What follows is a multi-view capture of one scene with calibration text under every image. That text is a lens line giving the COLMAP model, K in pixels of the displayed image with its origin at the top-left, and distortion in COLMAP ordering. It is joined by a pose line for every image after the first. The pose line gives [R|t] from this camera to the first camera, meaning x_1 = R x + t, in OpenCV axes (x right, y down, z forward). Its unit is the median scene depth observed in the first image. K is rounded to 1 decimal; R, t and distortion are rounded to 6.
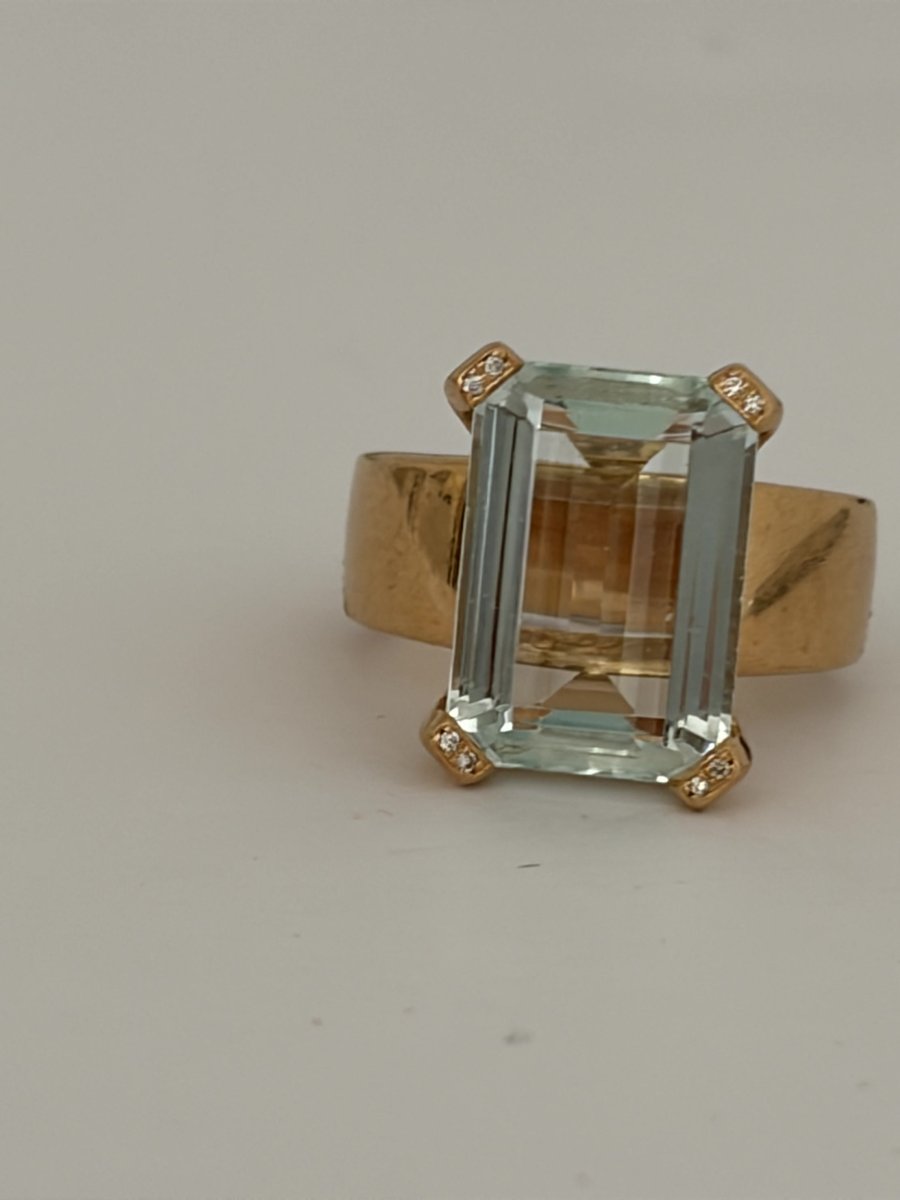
lens RADIAL K [[6569.9, 0, 450.0], [0, 6569.9, 600.0], [0, 0, 1]] dist [-0.080408, -7.184725]
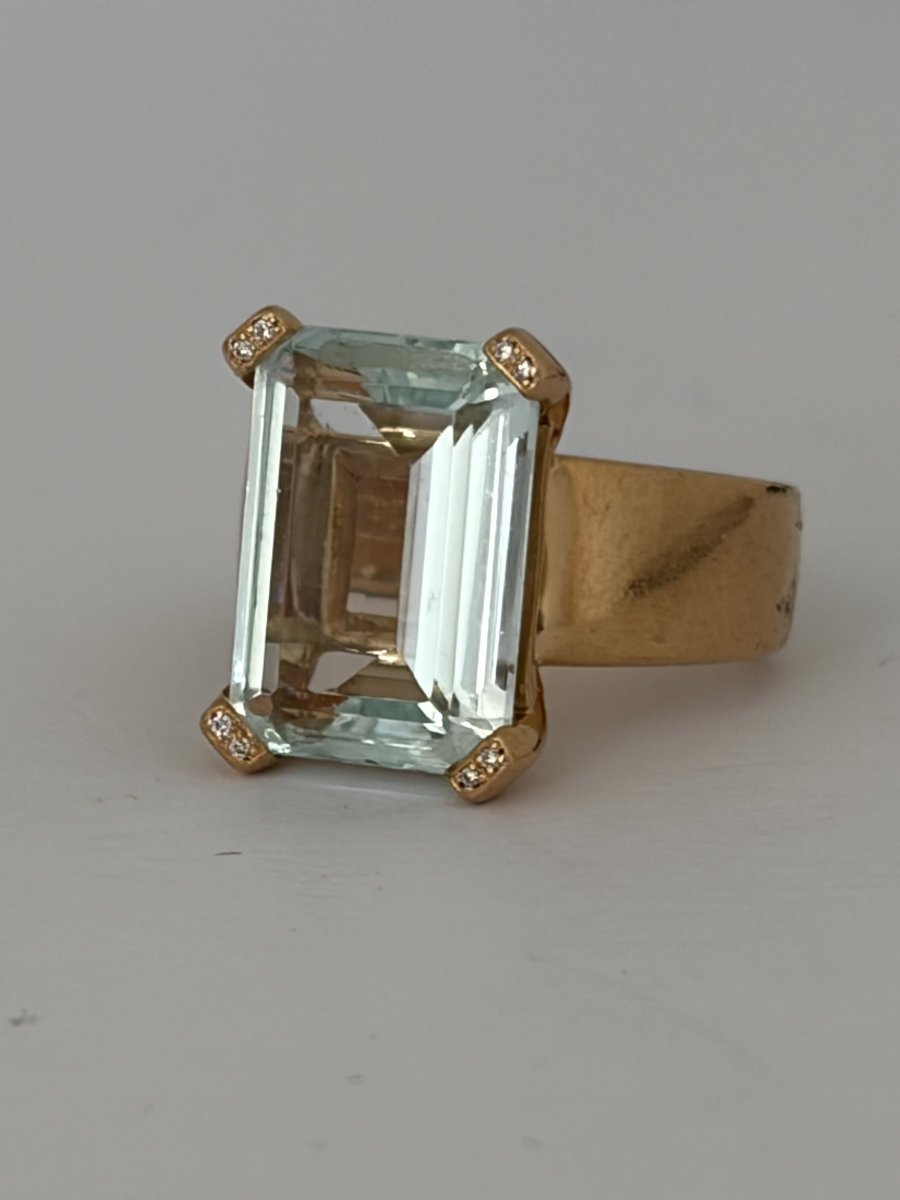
lens RADIAL K [[6569.9, 0, 450.0], [0, 6569.9, 600.0], [0, 0, 1]] dist [-0.080408, -7.184725]
pose [[0.957380, 0.010939, -0.288626, 0.303492], [-0.016442, 0.999726, -0.016648, 0.018454], [0.288365, 0.020684, 0.957297, 0.098979]]
